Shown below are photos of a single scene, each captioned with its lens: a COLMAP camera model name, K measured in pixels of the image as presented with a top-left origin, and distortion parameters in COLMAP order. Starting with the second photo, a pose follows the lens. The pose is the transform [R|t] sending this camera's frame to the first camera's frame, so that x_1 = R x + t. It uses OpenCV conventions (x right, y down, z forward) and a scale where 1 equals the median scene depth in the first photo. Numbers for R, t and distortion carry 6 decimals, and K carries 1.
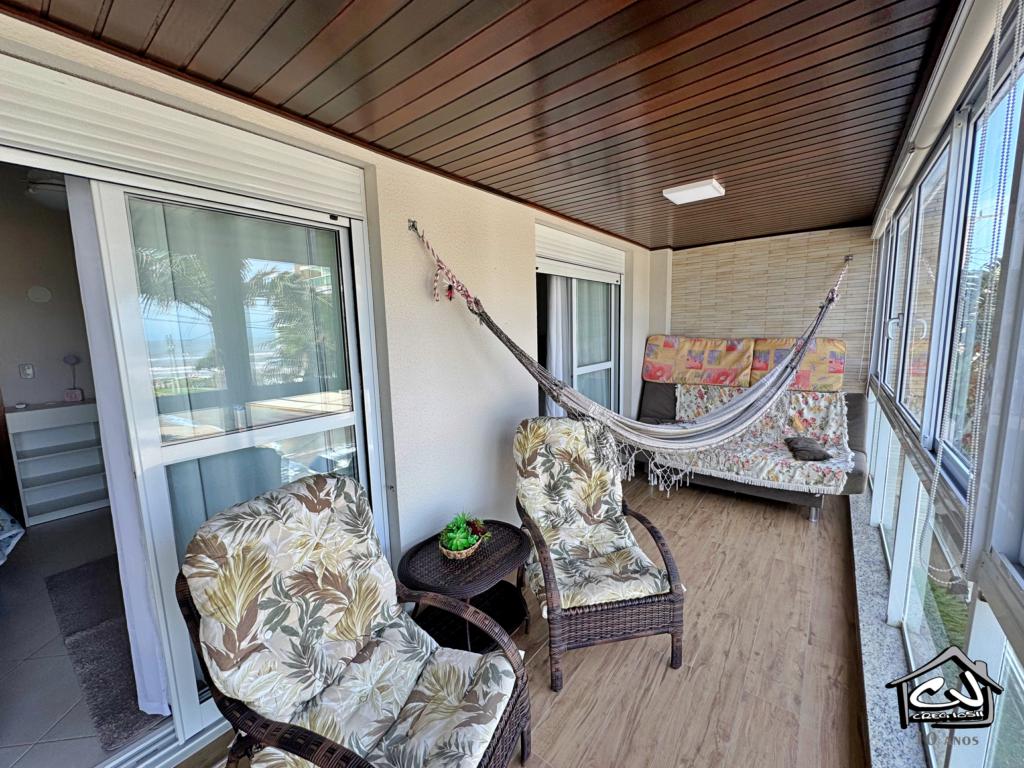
lens RADIAL K [[410.0, 0, 512.8], [0, 410.0, 383.7], [0, 0, 1]] dist [-0.003398, -0.000183]
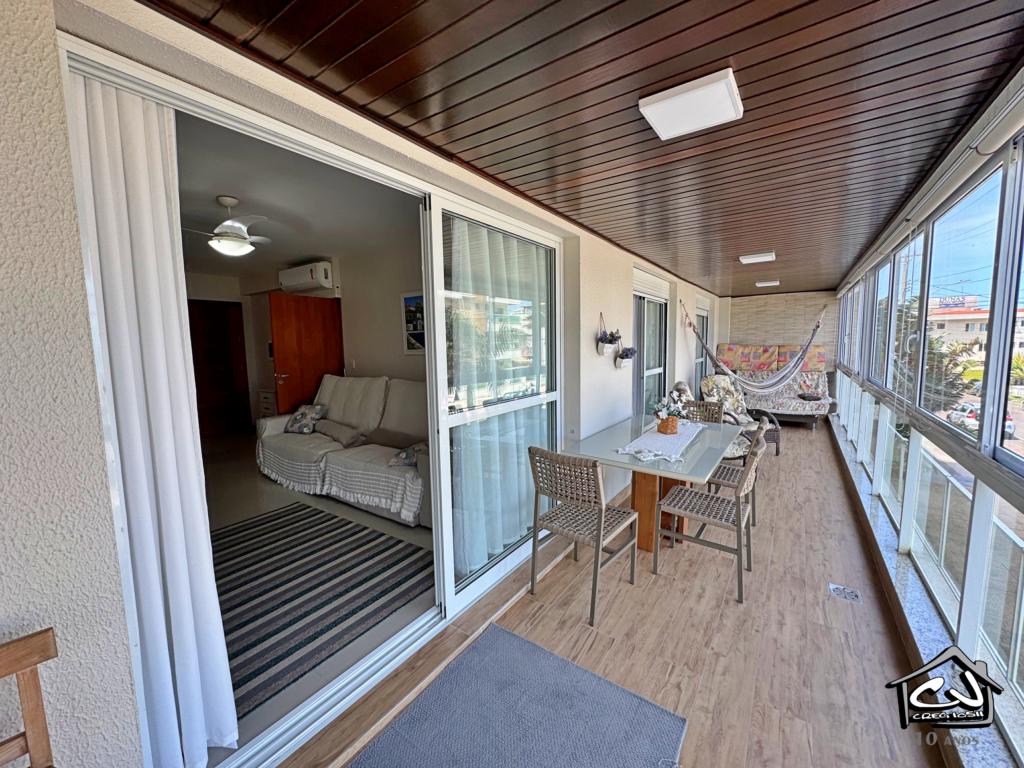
lens RADIAL K [[410.0, 0, 511.4], [0, 410.0, 384.6], [0, 0, 1]] dist [-0.003398, -0.000183]
pose [[0.998496, 0.003002, 0.054737, -0.853375], [-0.001242, 0.999483, -0.032142, 0.151147], [-0.054806, 0.032026, 0.997983, -0.936236]]
